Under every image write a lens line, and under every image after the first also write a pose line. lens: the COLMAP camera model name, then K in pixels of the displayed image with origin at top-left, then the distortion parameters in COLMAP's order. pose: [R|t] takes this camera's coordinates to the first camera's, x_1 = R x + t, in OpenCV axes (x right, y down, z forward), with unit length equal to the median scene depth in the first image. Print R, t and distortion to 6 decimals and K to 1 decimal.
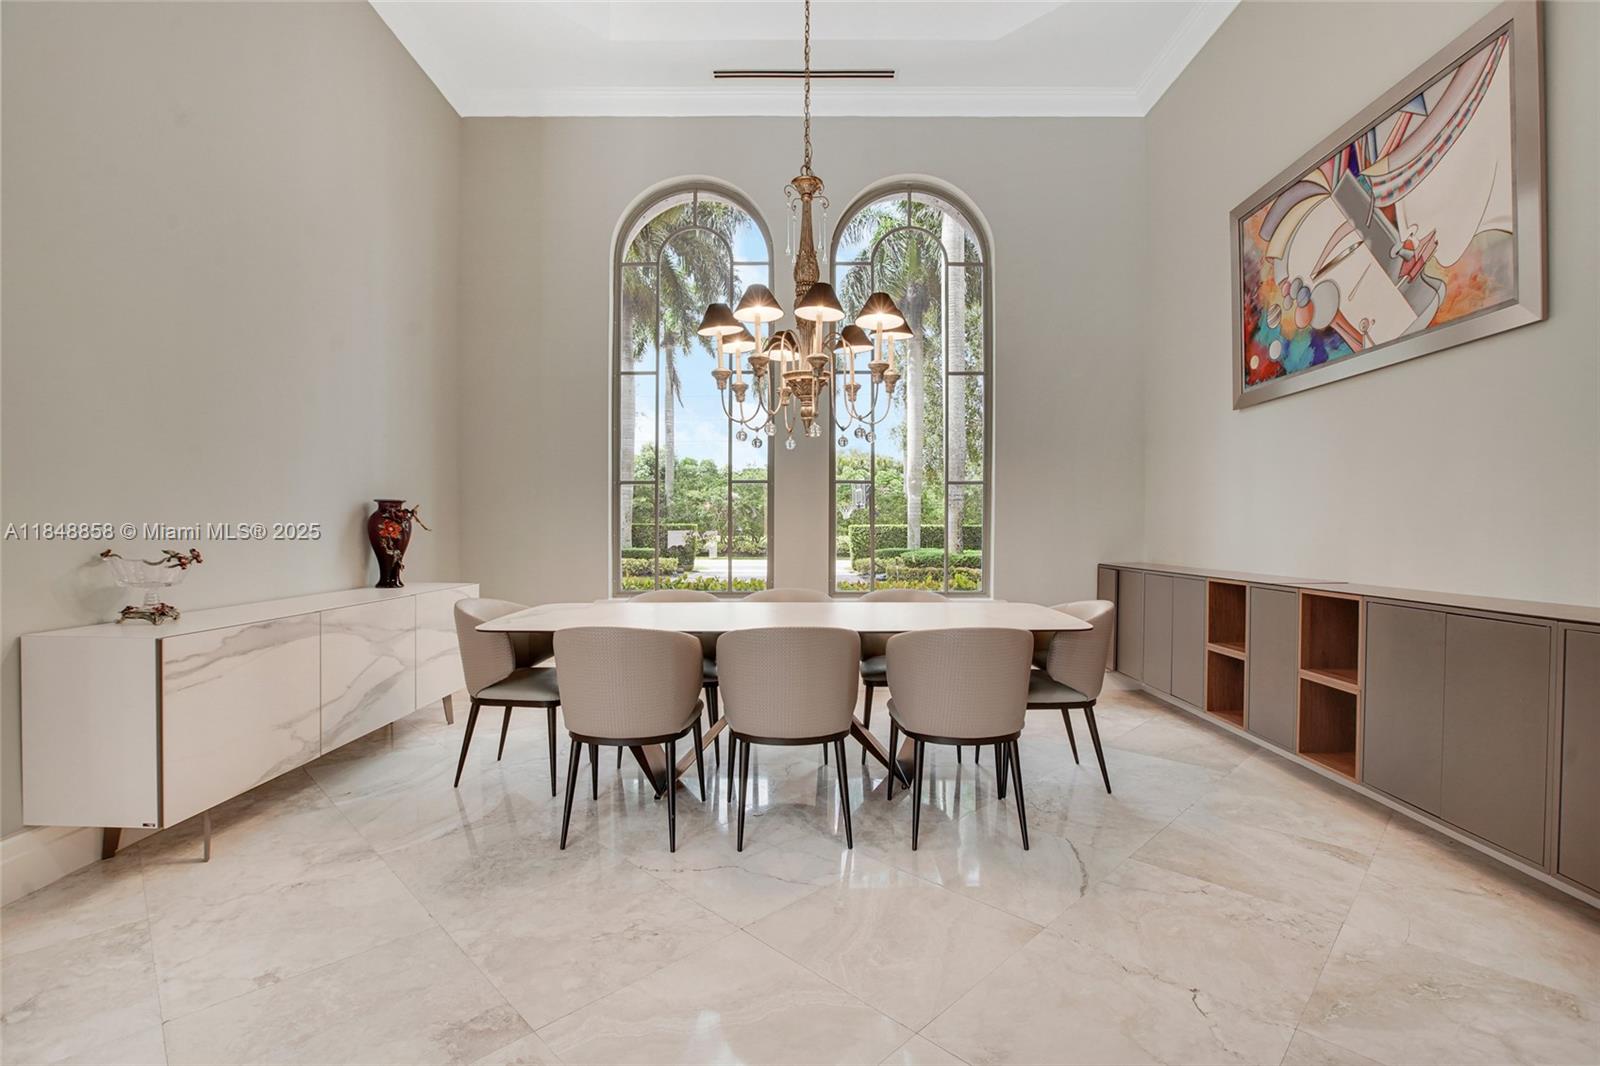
lens RADIAL K [[739.0, 0, 791.7], [0, 739.0, 538.0], [0, 0, 1]] dist [-0.019293, 0.005527]
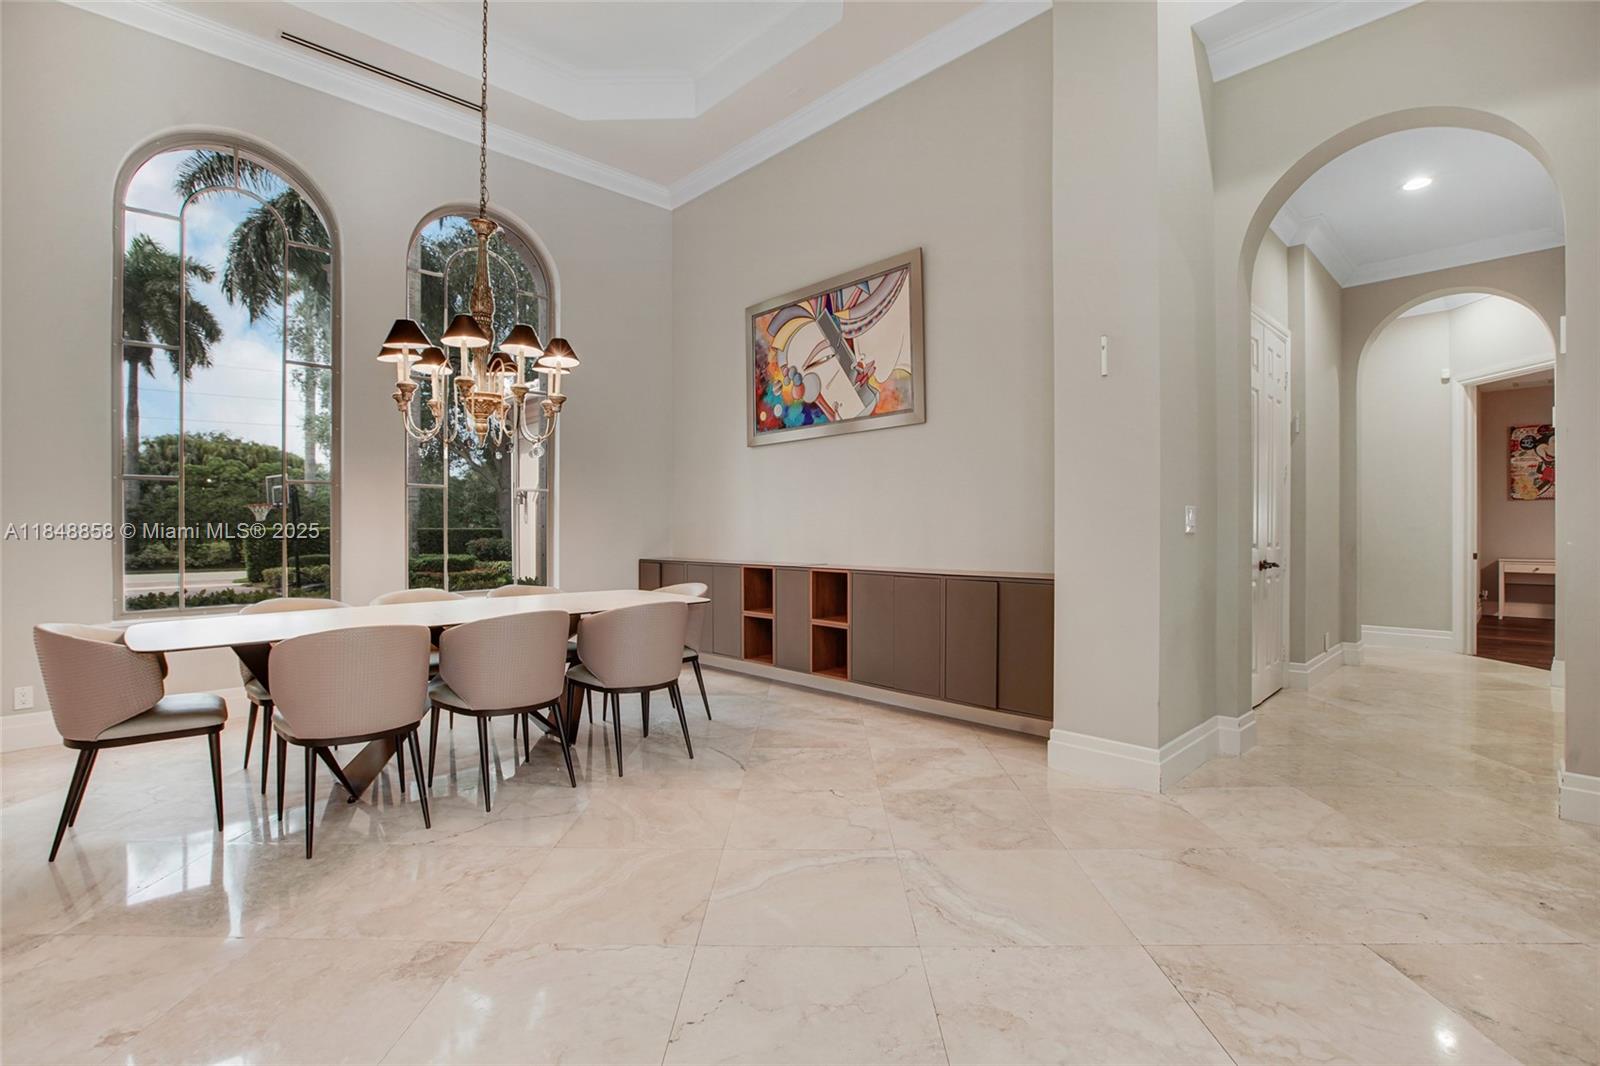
lens RADIAL K [[739.0, 0, 809.1], [0, 739.0, 529.0], [0, 0, 1]] dist [-0.019293, 0.005527]
pose [[0.720586, -0.003788, 0.693355, -0.408206], [0.013587, 0.999870, -0.008658, -0.001726], [-0.693232, 0.015660, 0.720544, -0.148531]]
